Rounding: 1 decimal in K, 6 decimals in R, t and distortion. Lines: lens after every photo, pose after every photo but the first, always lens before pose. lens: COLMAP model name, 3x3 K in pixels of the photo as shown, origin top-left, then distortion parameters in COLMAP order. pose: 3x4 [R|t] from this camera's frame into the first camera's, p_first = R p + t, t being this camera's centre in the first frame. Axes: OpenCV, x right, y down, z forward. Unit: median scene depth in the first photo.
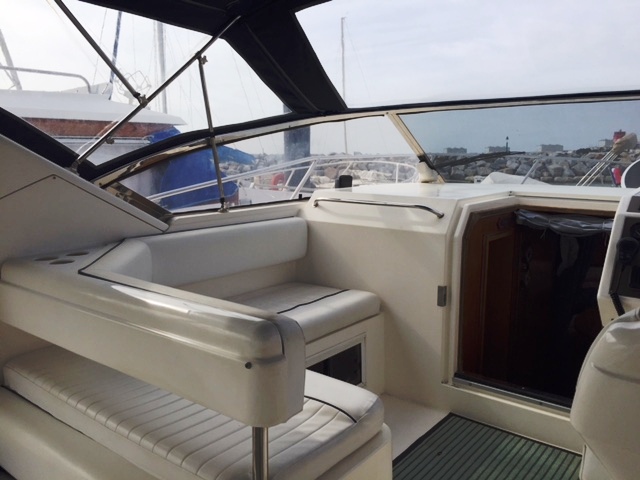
lens RADIAL K [[547.9, 0, 324.9], [0, 547.9, 236.6], [0, 0, 1]] dist [0.069674, -0.094738]
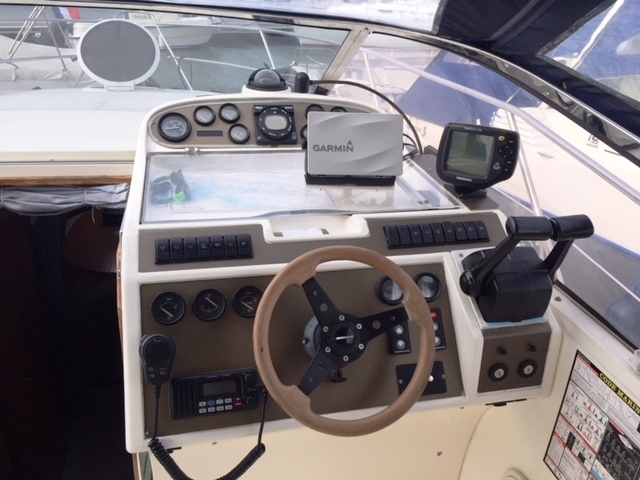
lens RADIAL K [[547.9, 0, 318.1], [0, 547.9, 240.7], [0, 0, 1]] dist [0.069674, -0.094738]
pose [[0.631426, -0.307719, 0.711766, 0.177088], [0.073223, 0.937450, 0.340332, -0.178158], [-0.771972, -0.162777, 0.614462, 0.343052]]
